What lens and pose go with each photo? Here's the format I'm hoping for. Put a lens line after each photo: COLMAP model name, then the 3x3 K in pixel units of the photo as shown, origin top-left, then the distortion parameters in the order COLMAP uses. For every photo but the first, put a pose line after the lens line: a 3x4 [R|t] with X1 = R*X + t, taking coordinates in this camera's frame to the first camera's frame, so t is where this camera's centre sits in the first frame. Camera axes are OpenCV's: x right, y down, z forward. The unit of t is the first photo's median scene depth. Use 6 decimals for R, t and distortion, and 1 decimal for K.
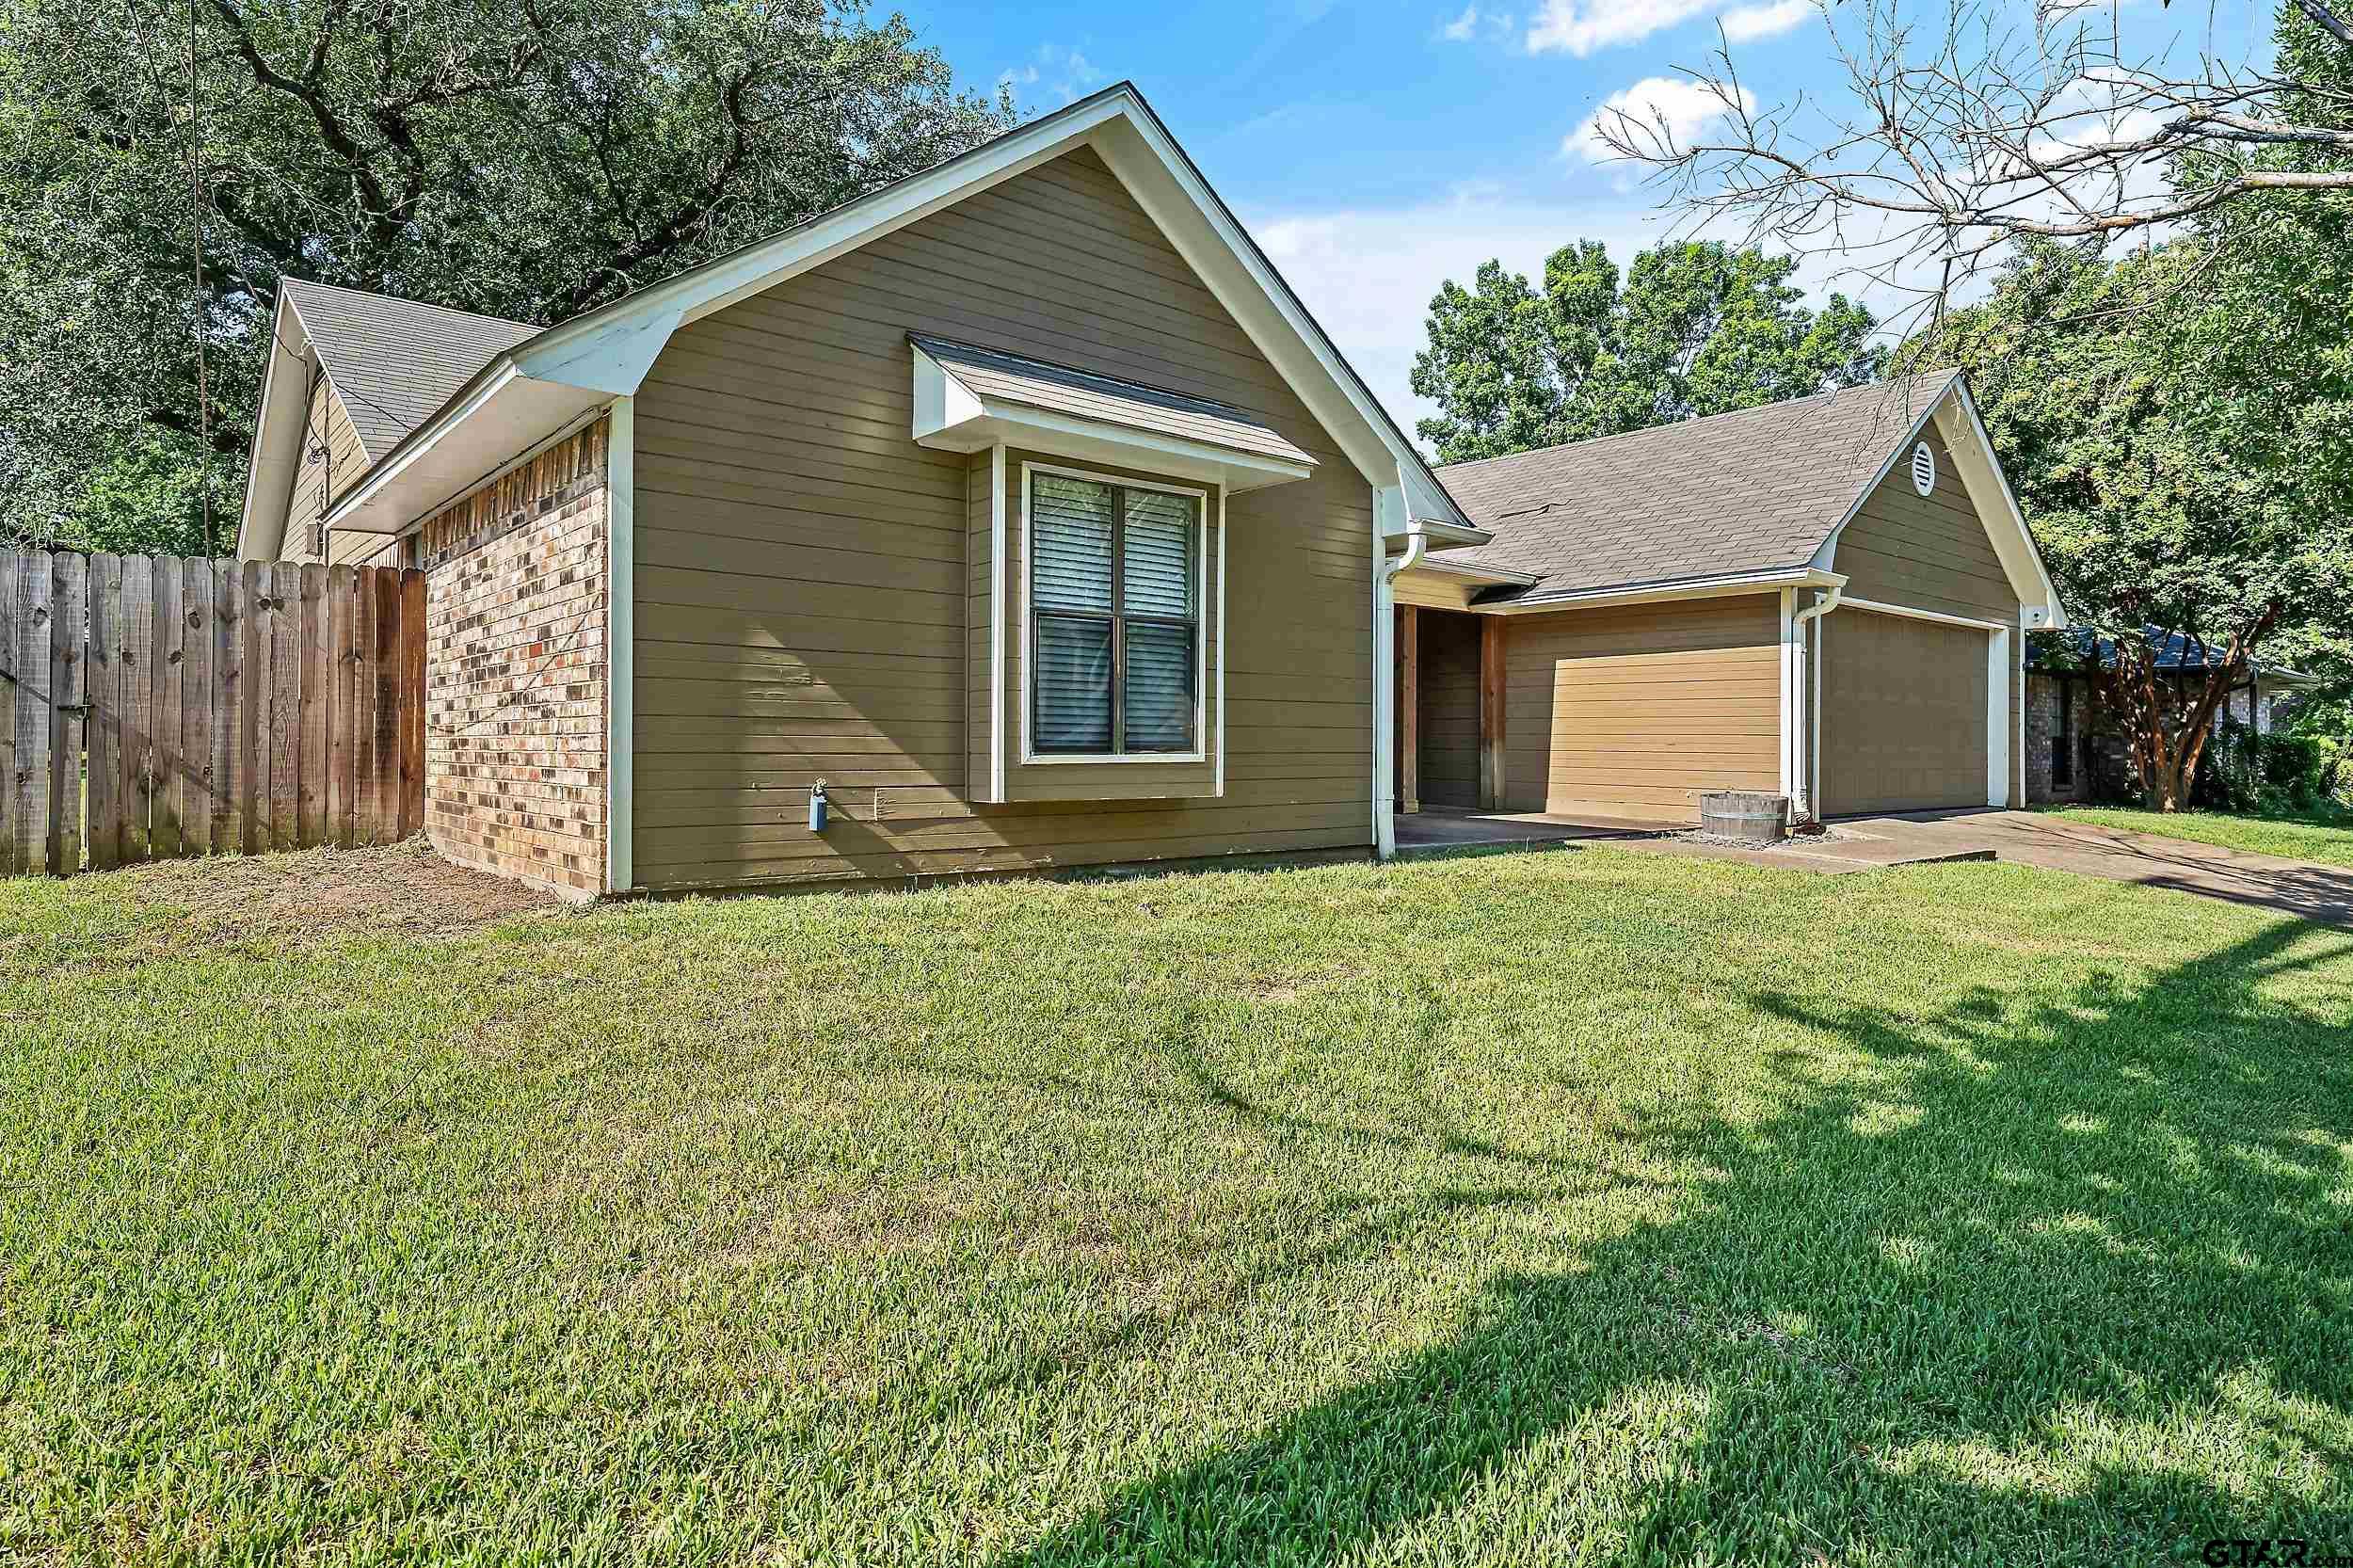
lens RADIAL K [[1341.5, 0, 1177.7], [0, 1341.5, 765.9], [0, 0, 1]] dist [-0.002322, -0.000195]
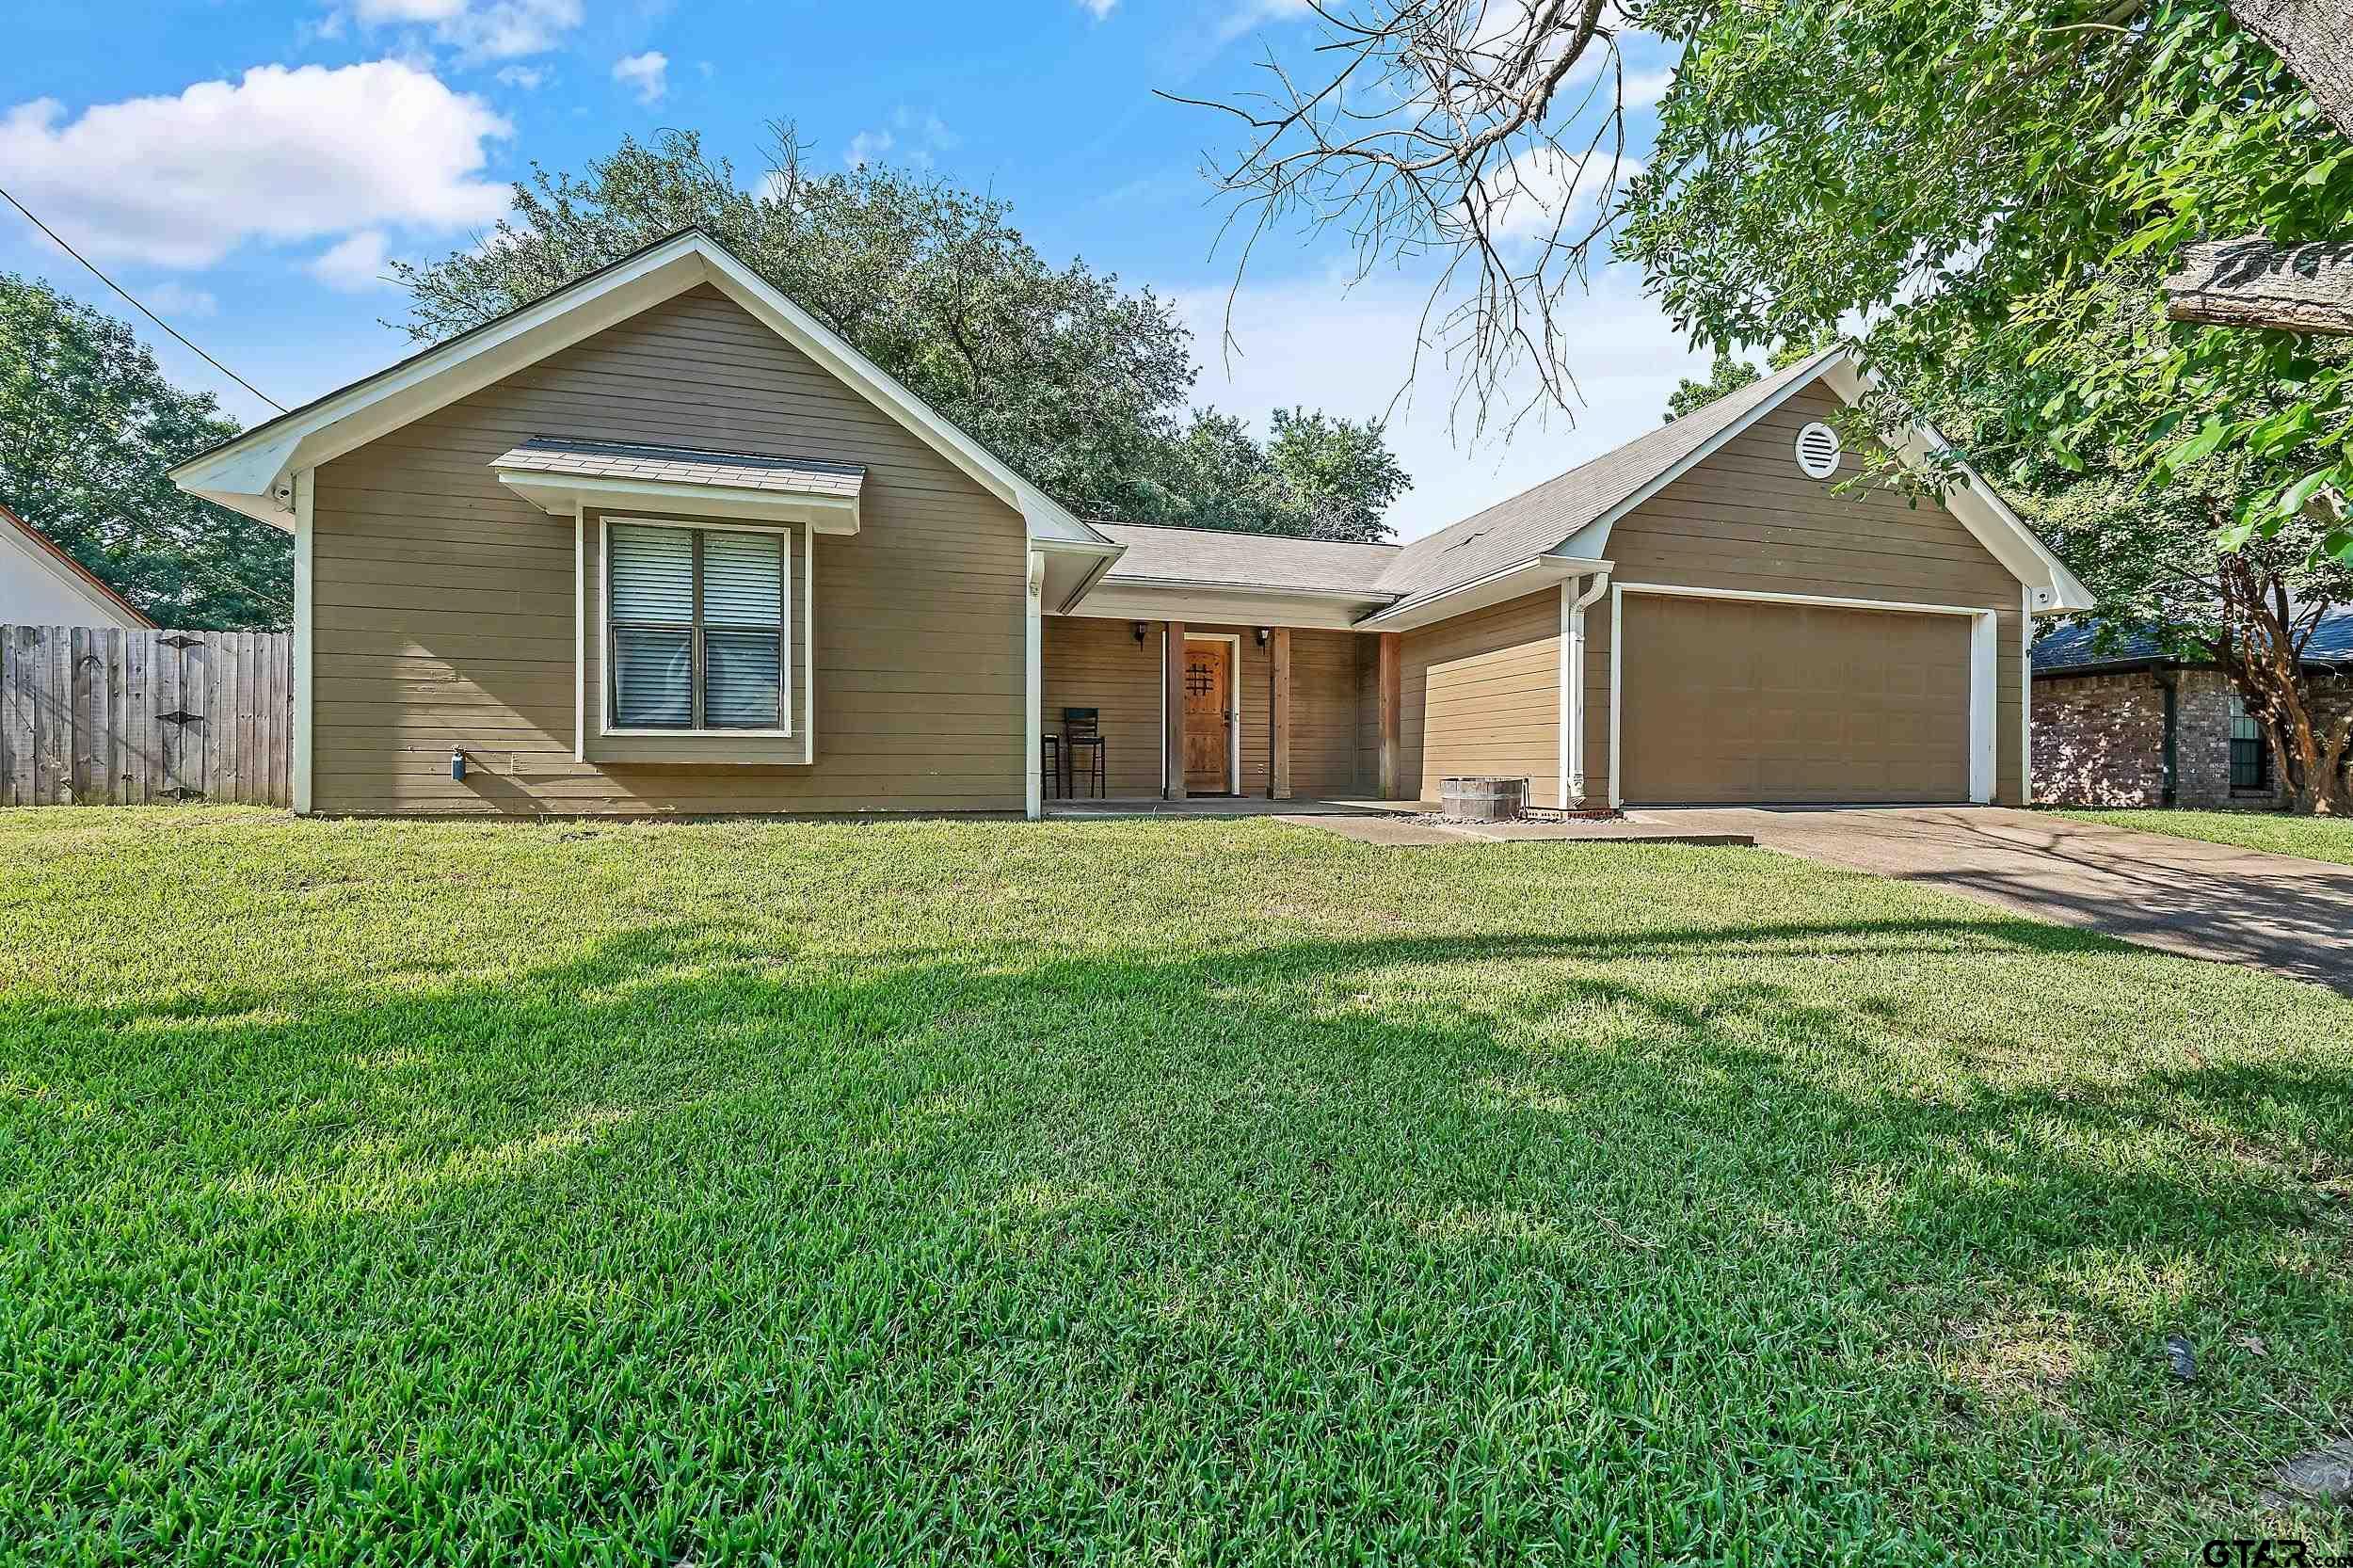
lens RADIAL K [[907.2, 0, 1174.8], [0, 907.2, 791.1], [0, 0, 1]] dist [-0.001121, 0.000044]
pose [[0.906118, 0.005302, -0.422991, 0.488085], [-0.004201, 0.999985, 0.003535, 0.030148], [0.423004, -0.001426, 0.906127, 0.239749]]
